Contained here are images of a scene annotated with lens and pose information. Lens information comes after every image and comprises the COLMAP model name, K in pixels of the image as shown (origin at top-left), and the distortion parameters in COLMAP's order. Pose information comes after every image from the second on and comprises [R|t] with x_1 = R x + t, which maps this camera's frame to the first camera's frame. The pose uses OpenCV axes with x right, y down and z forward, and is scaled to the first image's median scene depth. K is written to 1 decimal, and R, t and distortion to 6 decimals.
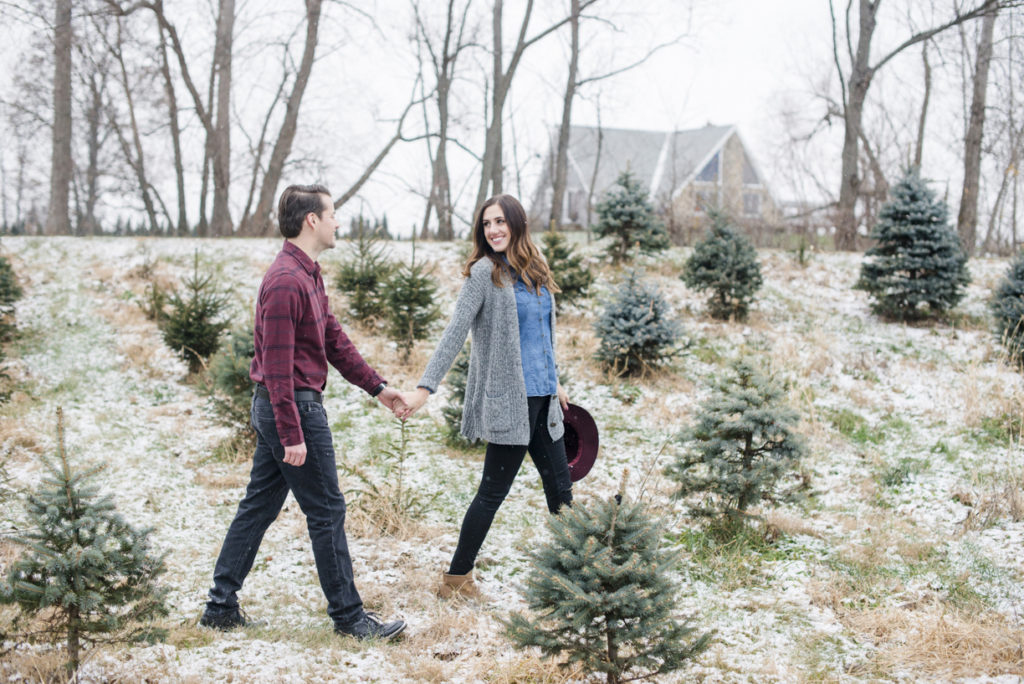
lens RADIAL K [[1716.0, 0, 512.0], [0, 1716.0, 342.9], [0, 0, 1]] dist [-0.054319, 0.000000]
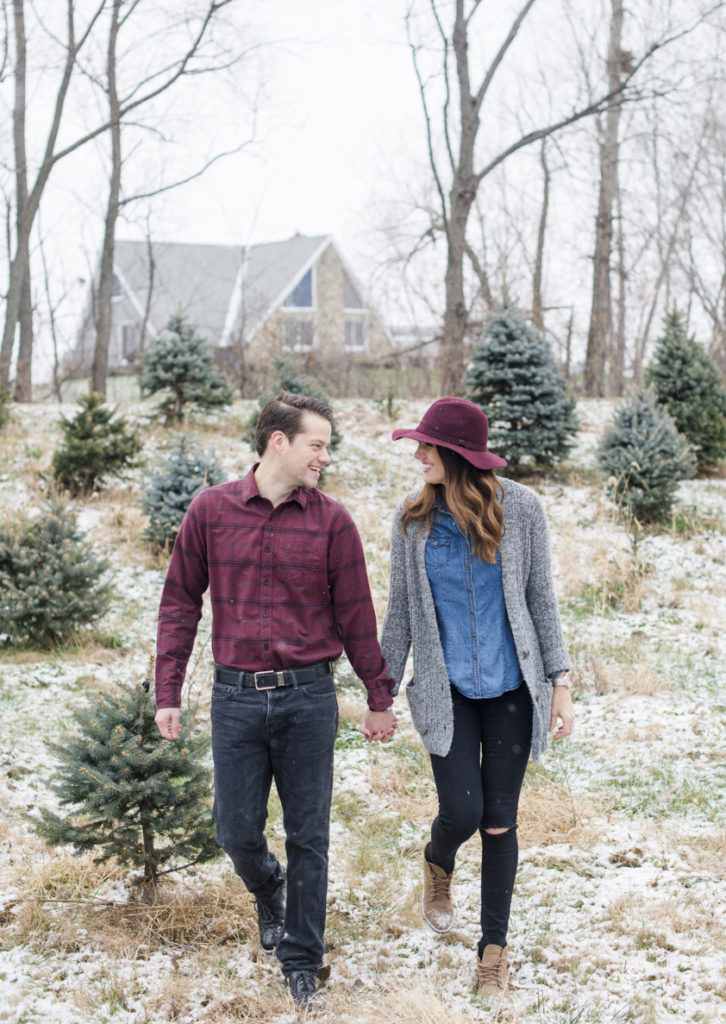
lens RADIAL K [[1723.8, 0, 356.9], [0, 1723.8, 484.9], [0, 0, 1]] dist [-0.115965, 0.000000]
pose [[0.981161, -0.039852, 0.189038, -0.010166], [0.044262, 0.998836, -0.019161, 0.003668], [-0.188054, 0.027168, 0.981783, 0.158622]]
